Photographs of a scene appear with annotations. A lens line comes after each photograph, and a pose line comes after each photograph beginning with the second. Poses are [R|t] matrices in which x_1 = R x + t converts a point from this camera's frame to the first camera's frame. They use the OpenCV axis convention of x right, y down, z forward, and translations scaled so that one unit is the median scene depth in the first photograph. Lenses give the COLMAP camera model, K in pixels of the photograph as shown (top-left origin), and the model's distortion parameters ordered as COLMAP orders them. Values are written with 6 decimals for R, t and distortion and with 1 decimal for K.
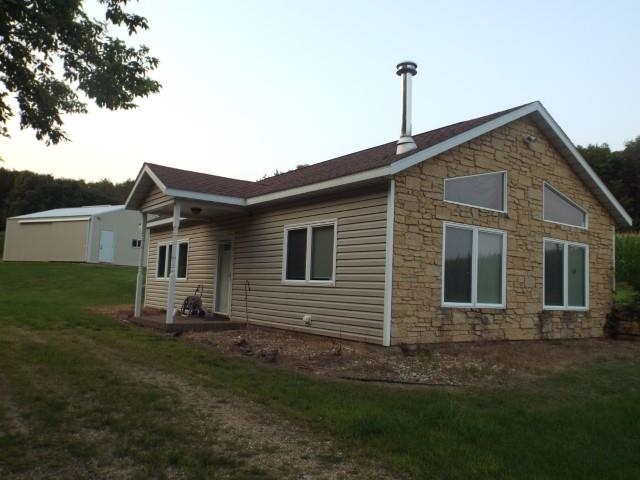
lens RADIAL K [[535.4, 0, 320.3], [0, 535.4, 239.9], [0, 0, 1]] dist [0.005596, 0.002015]
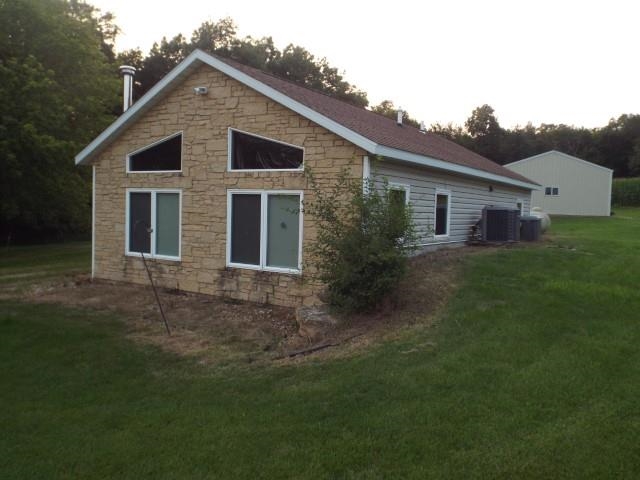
lens RADIAL K [[535.4, 0, 320.1], [0, 535.4, 240.0], [0, 0, 1]] dist [0.005596, 0.002015]
pose [[0.362415, 0.021502, -0.931769, 1.427253], [0.072139, 0.996088, 0.051045, 0.049323], [0.929221, -0.085716, 0.359446, 0.859602]]
